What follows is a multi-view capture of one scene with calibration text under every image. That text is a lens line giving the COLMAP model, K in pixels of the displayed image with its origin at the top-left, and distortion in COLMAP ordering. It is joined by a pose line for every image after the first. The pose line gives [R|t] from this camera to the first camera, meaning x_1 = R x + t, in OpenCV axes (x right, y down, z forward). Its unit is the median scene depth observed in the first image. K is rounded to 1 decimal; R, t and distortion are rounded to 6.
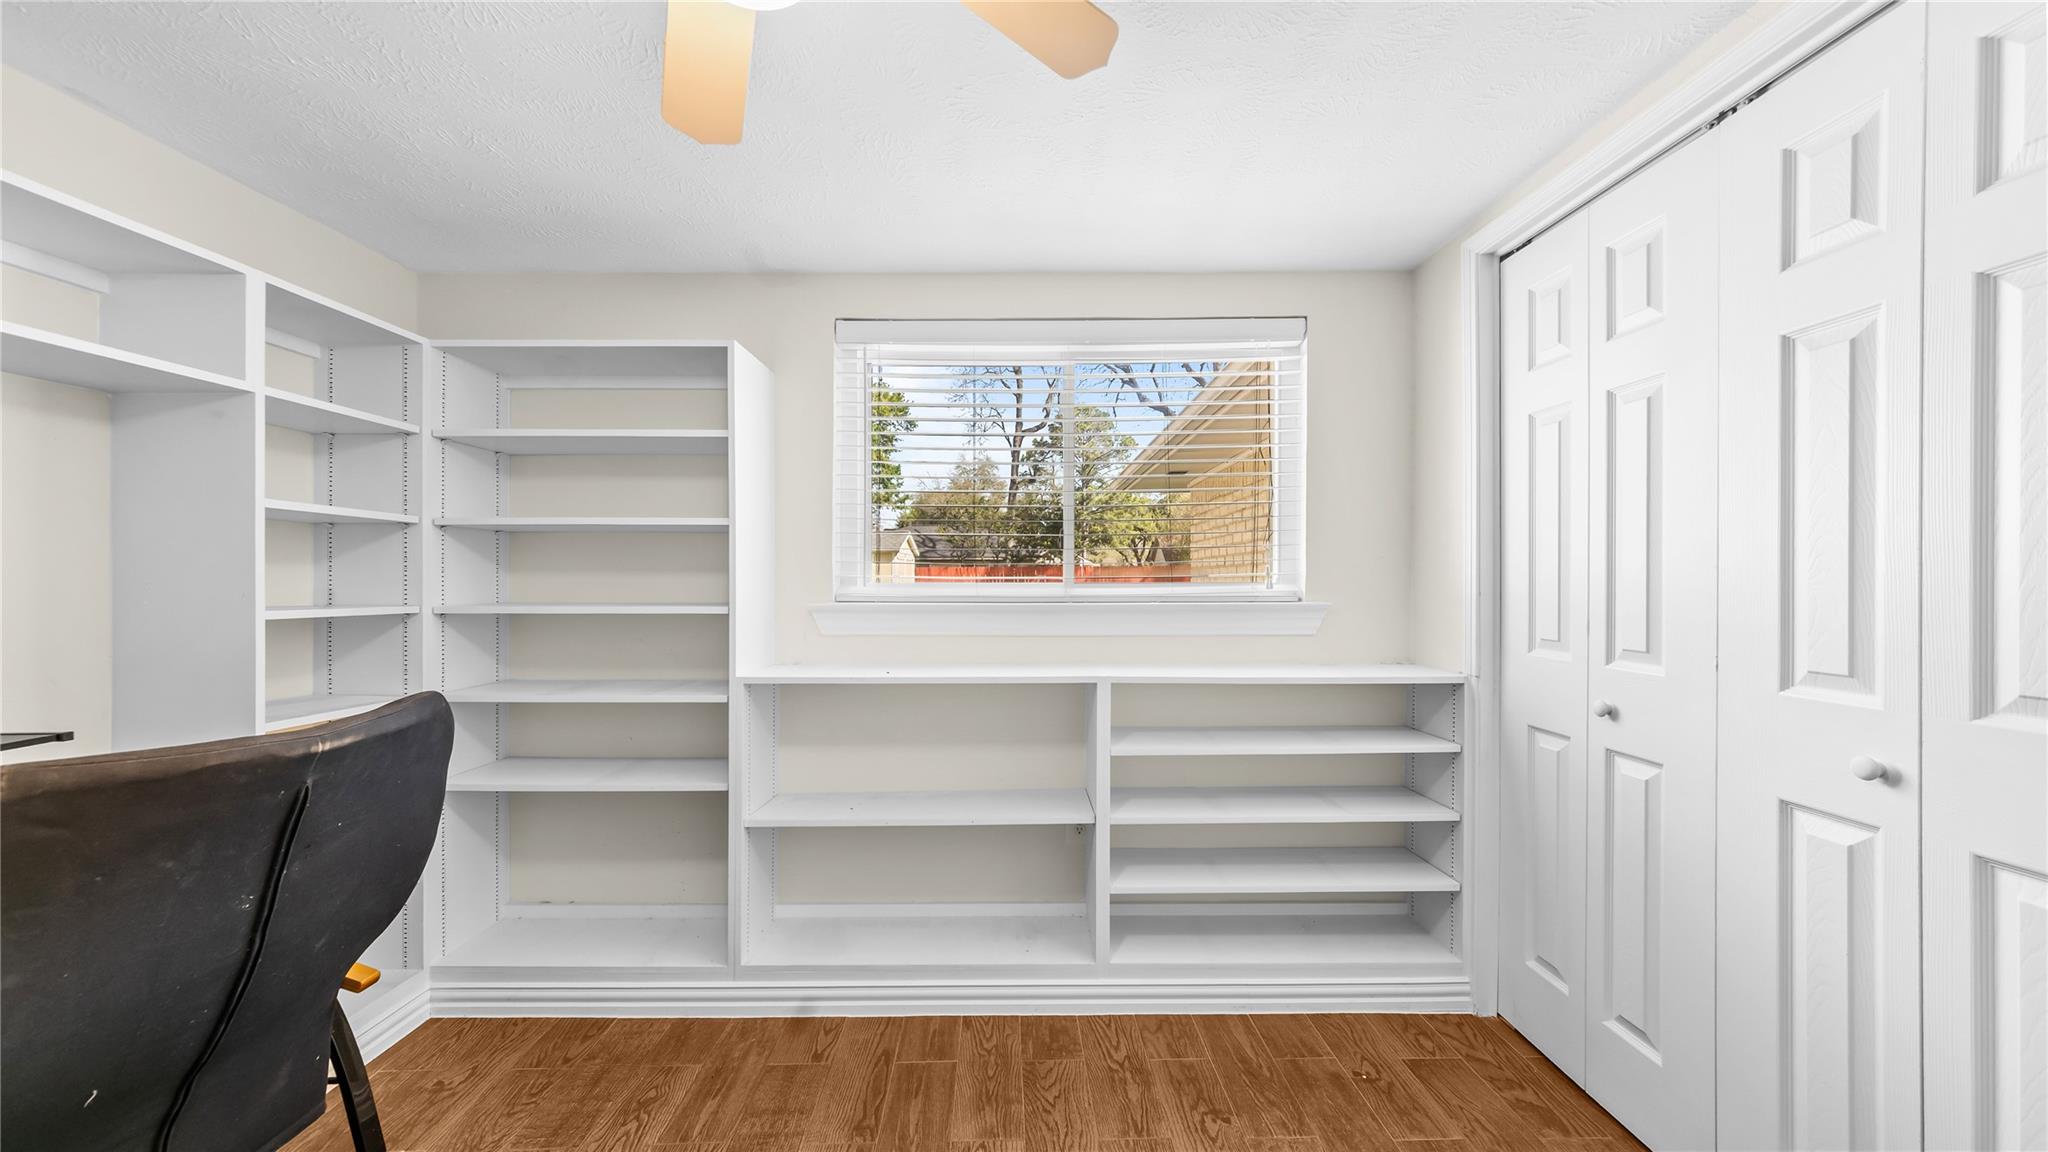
lens RADIAL K [[733.0, 0, 1019.0], [0, 733.0, 574.3], [0, 0, 1]] dist [0.000746, 0.000140]
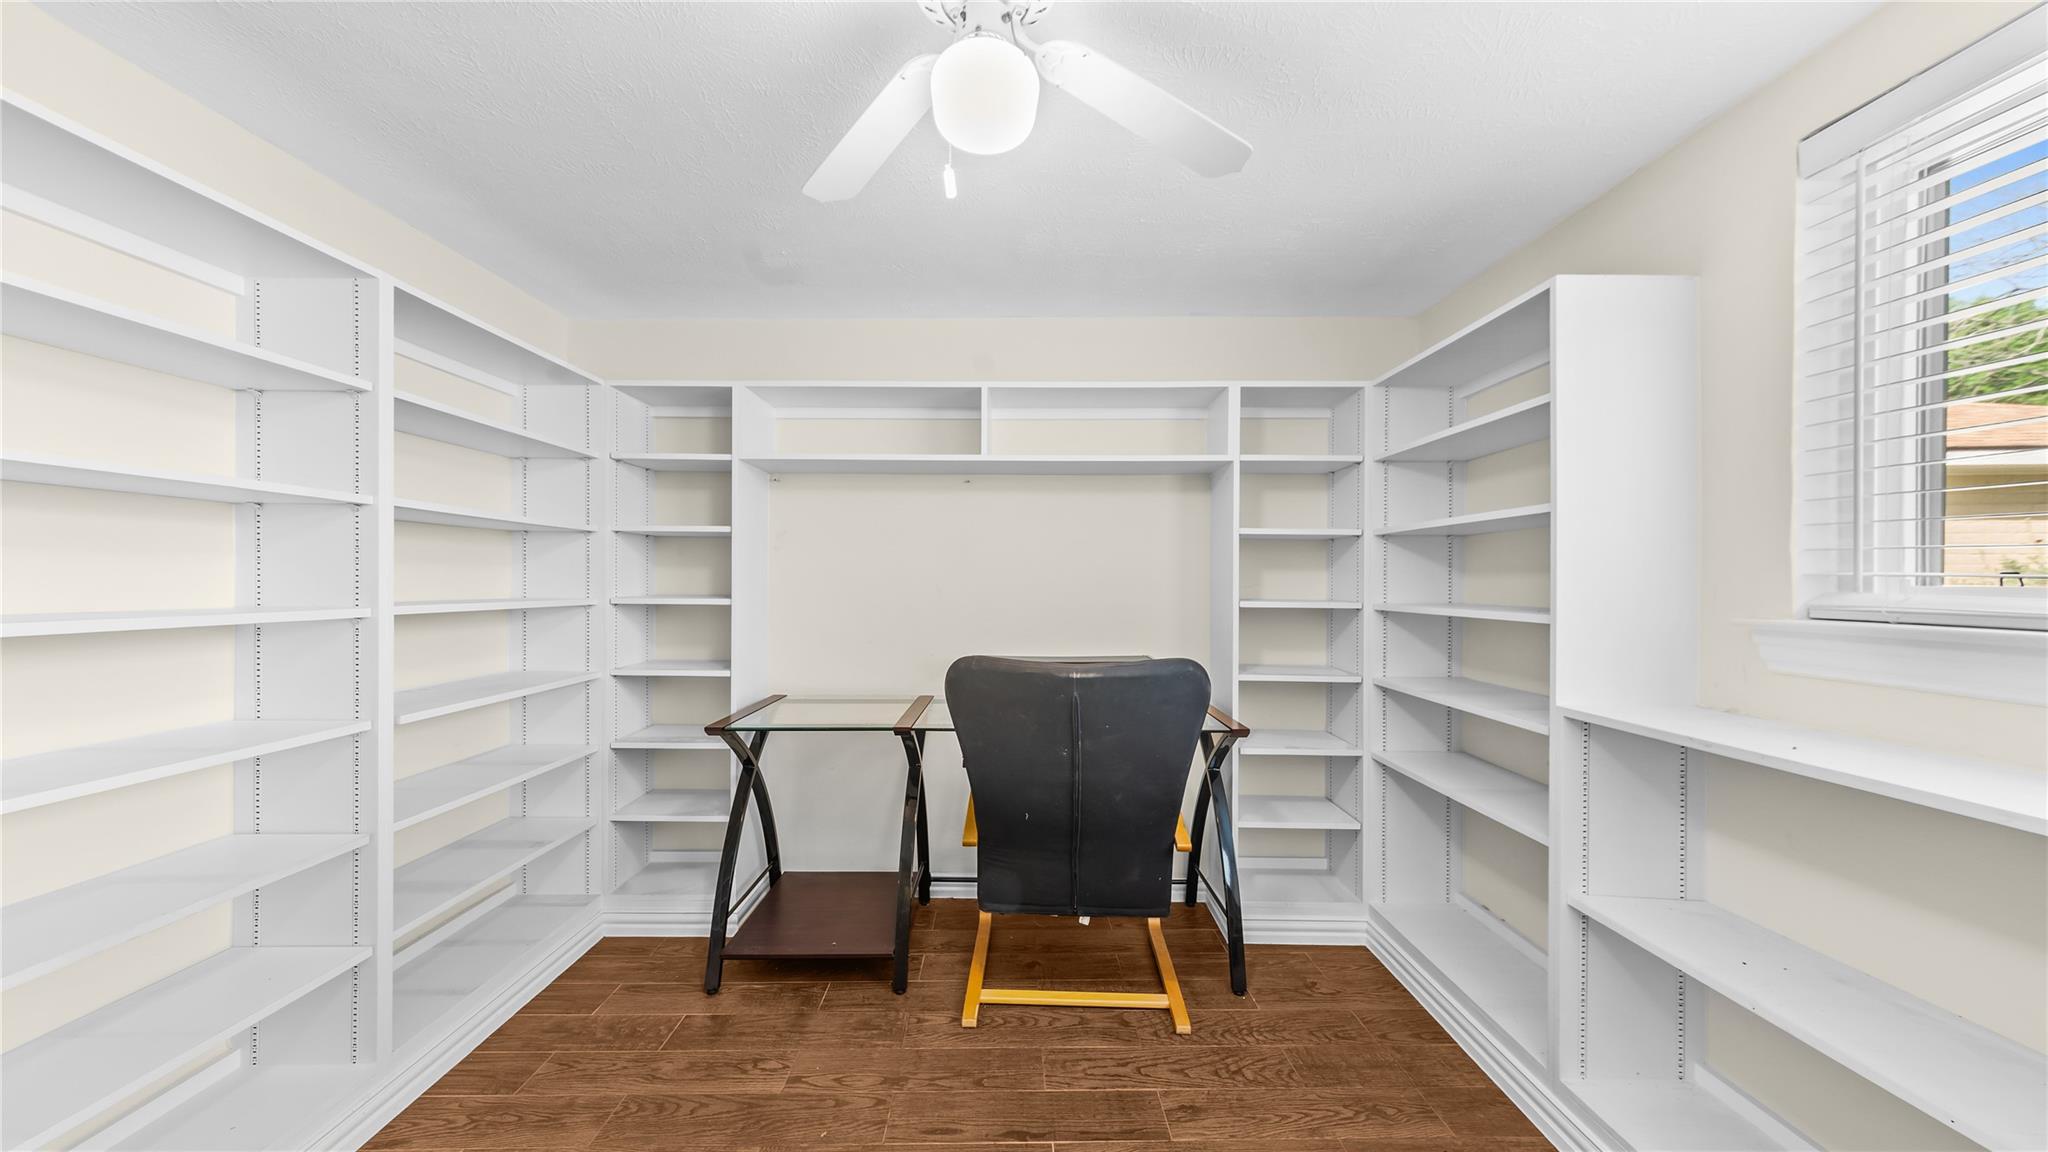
lens RADIAL K [[733.0, 0, 1019.0], [0, 733.0, 574.3], [0, 0, 1]] dist [0.000746, 0.000140]
pose [[-0.010674, -0.011319, -0.999879, 0.416694], [0.006502, 0.999914, -0.011389, 0.006238], [0.999922, -0.006622, -0.010599, 0.454117]]
